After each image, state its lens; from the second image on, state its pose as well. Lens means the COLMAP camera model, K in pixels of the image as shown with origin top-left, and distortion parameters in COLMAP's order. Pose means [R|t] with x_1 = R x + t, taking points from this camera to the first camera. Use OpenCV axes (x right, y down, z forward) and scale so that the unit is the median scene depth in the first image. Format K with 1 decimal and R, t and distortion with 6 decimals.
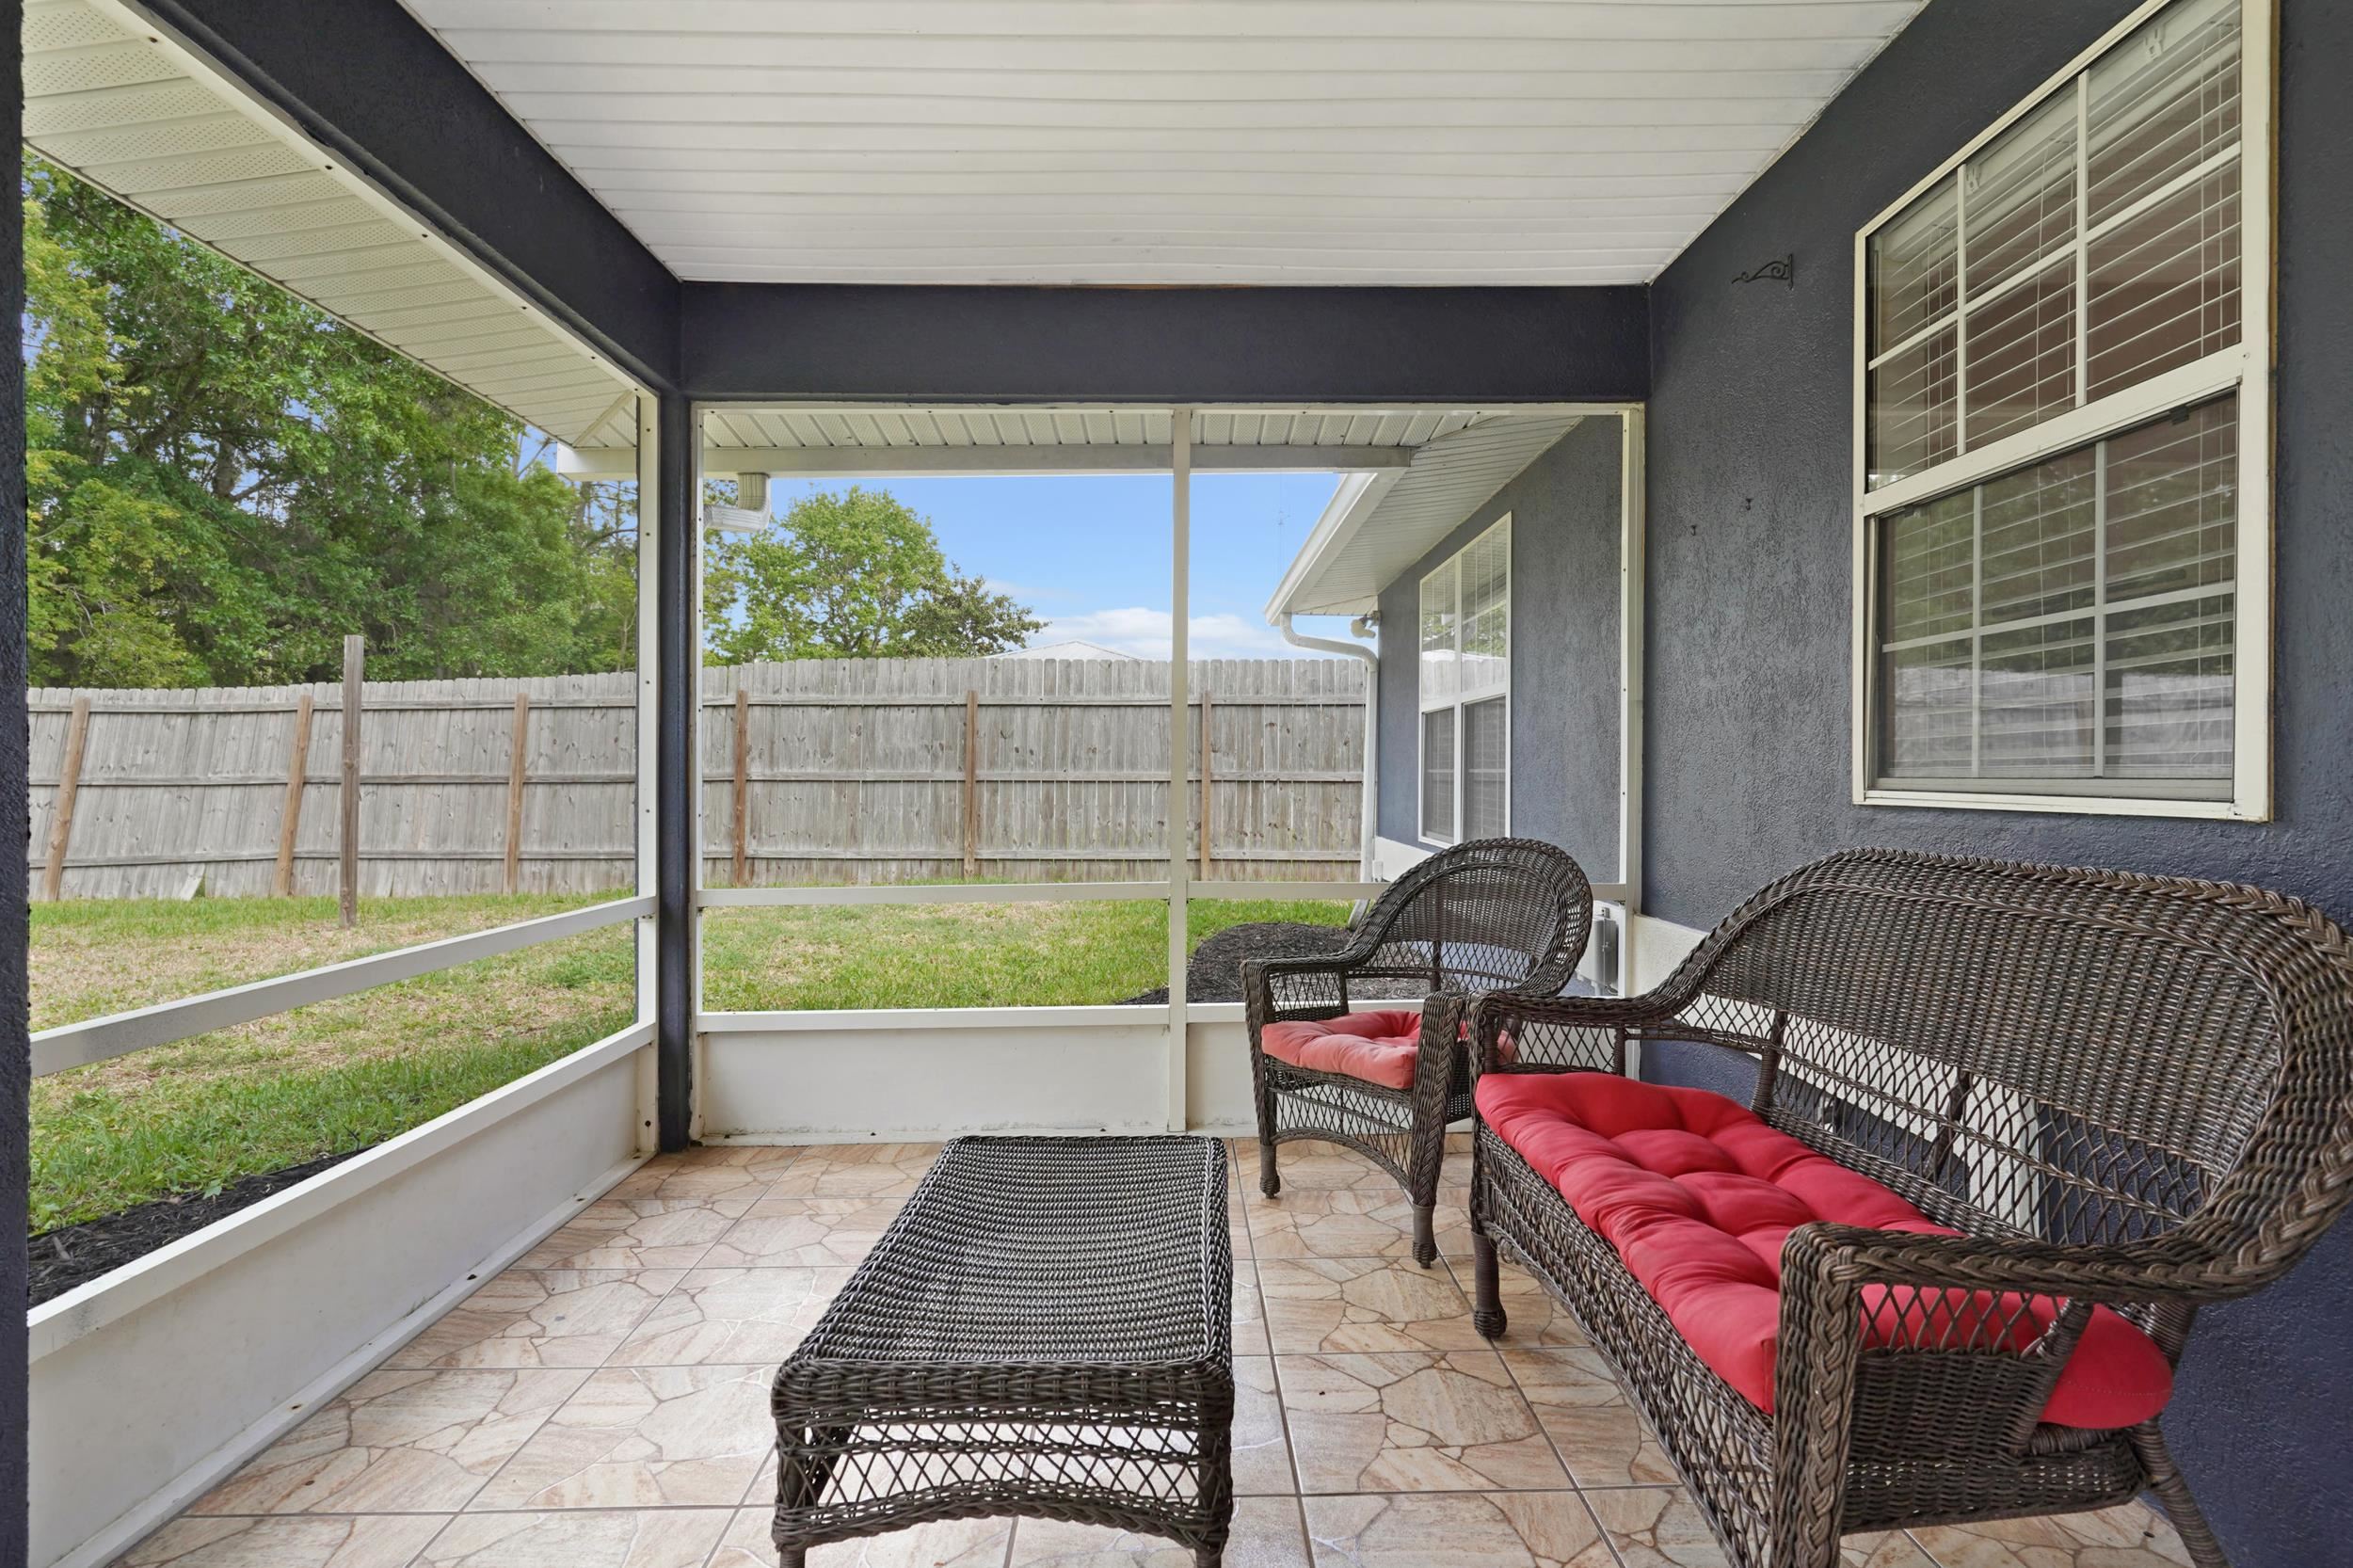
lens RADIAL K [[1136.3, 0, 1176.5], [0, 1136.3, 784.0], [0, 0, 1]] dist [-0.002442, 0.000018]
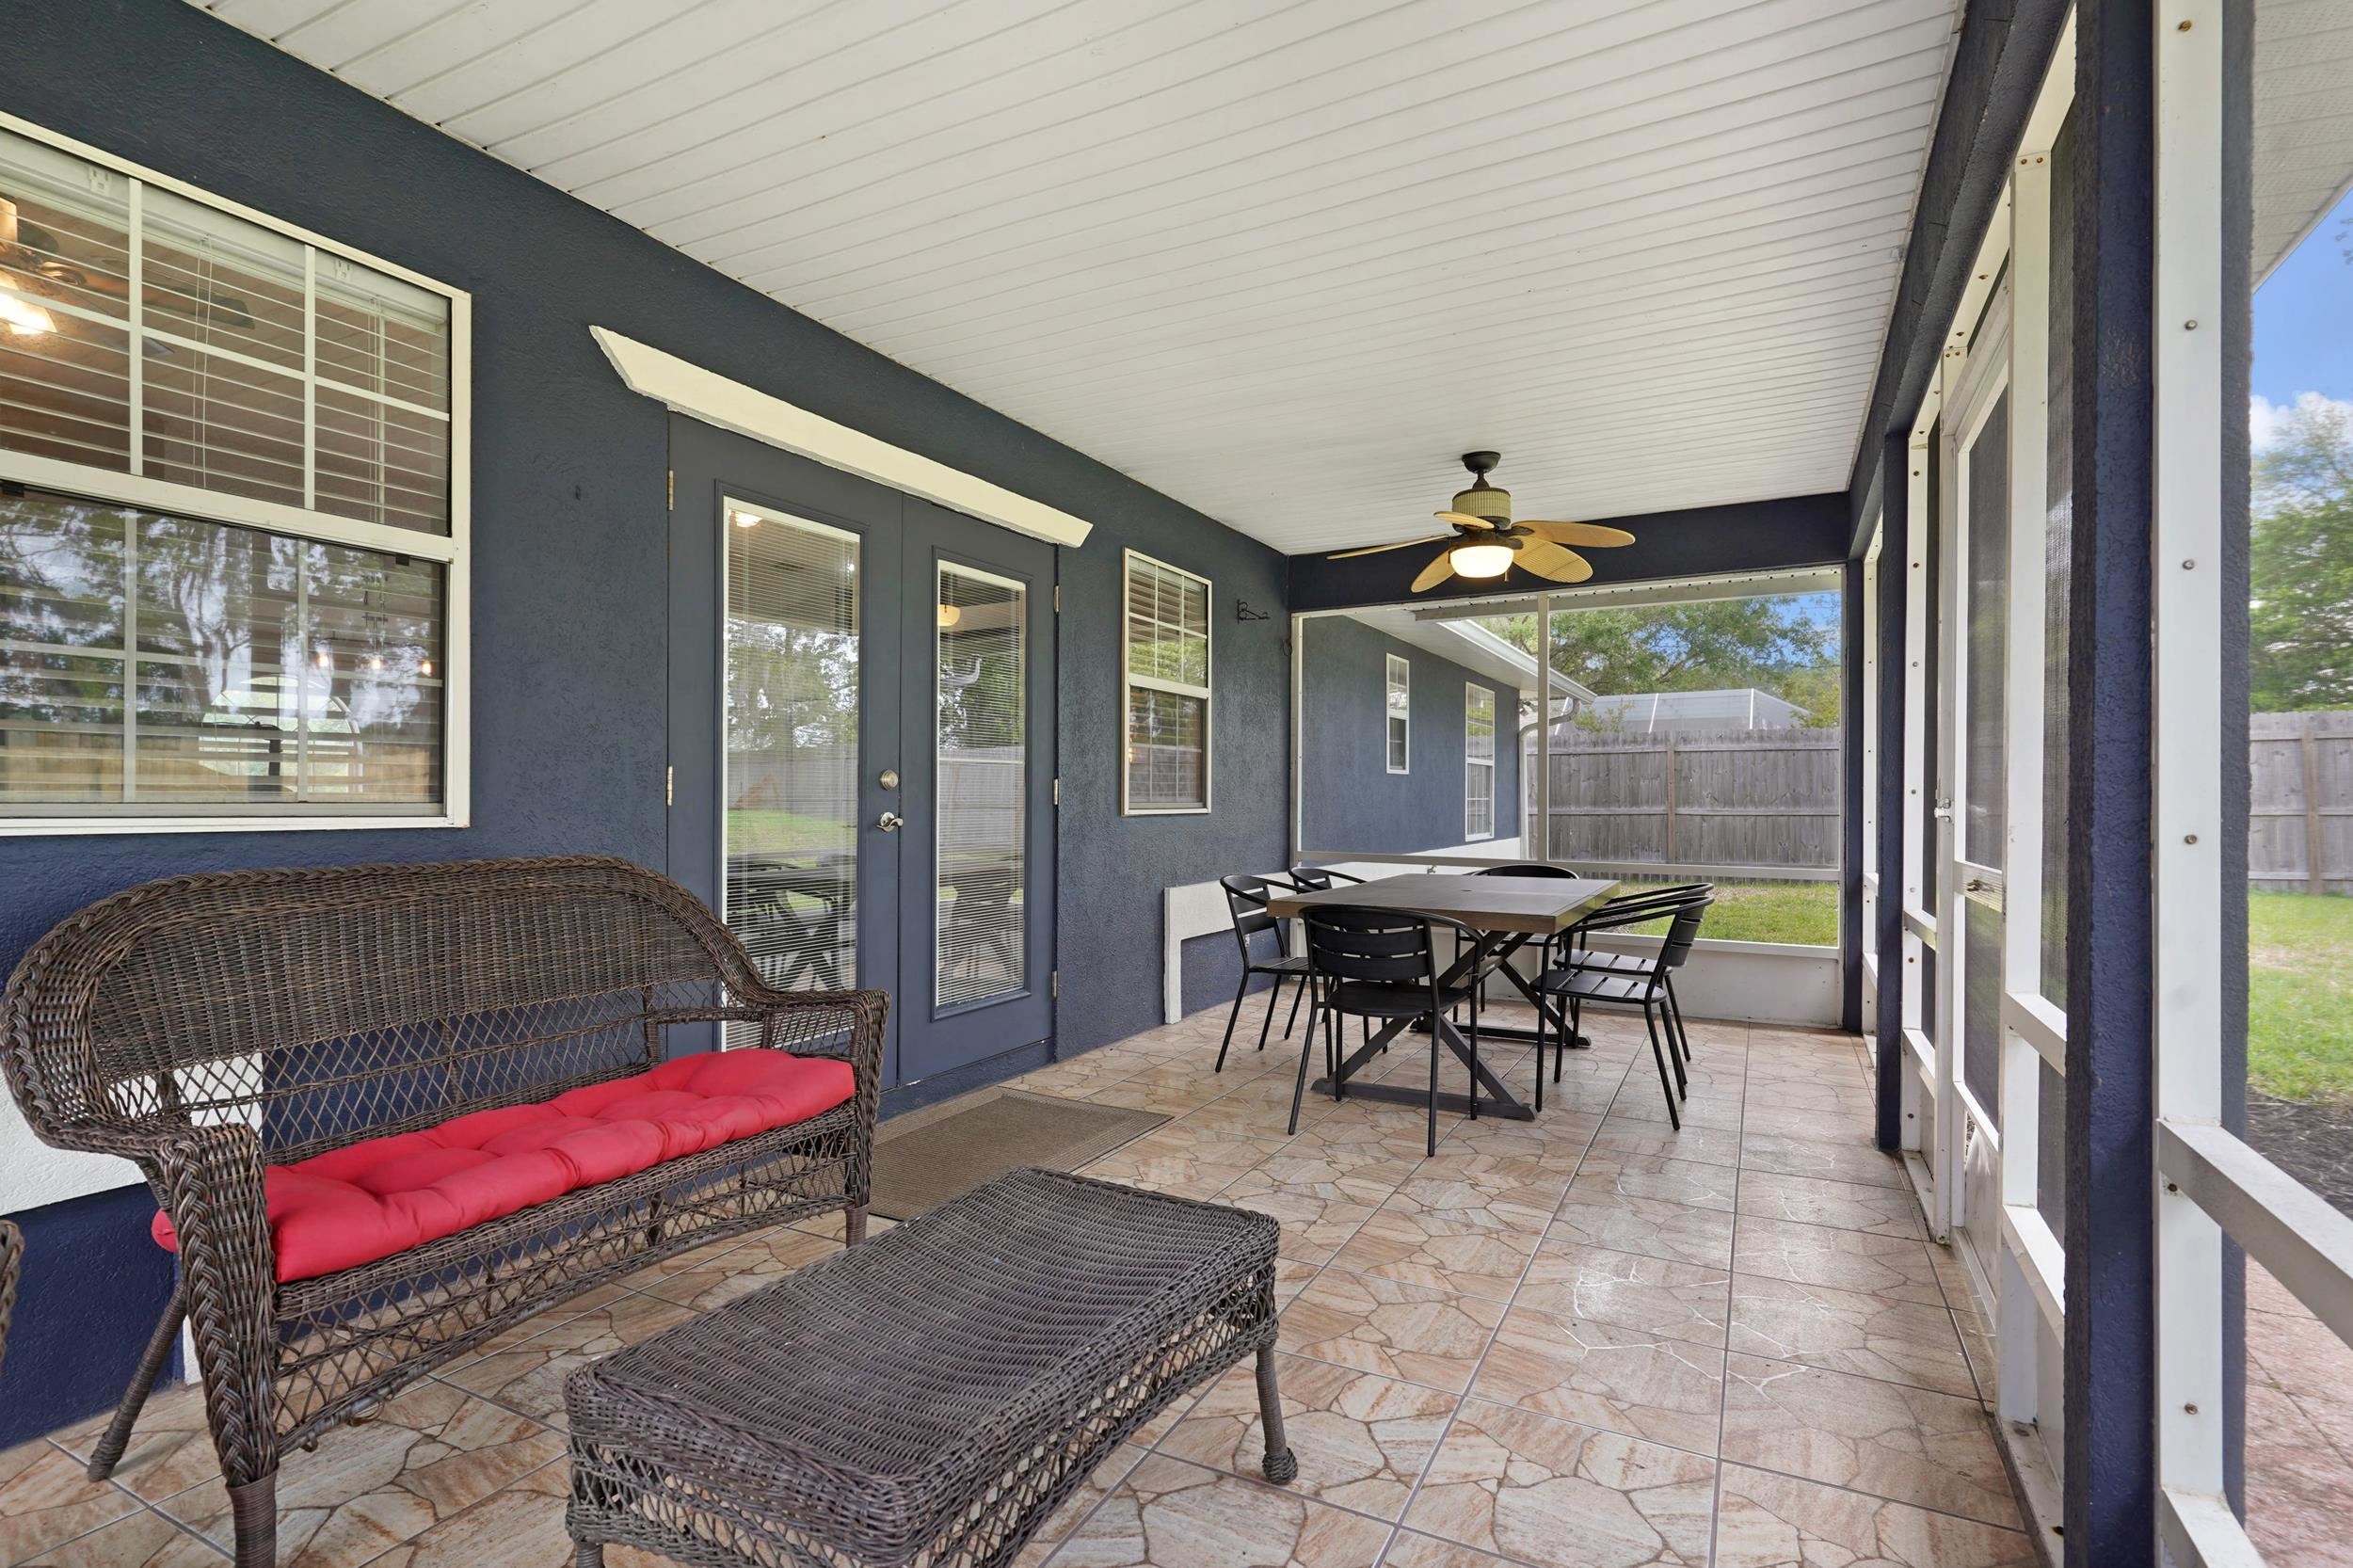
lens RADIAL K [[1136.3, 0, 1176.5], [0, 1136.3, 784.0], [0, 0, 1]] dist [-0.002442, 0.000018]
pose [[-0.881946, 0.010654, 0.471231, -0.605142], [0.005913, 0.999916, -0.011539, -0.005466], [-0.471314, -0.007391, -0.881935, 1.548542]]
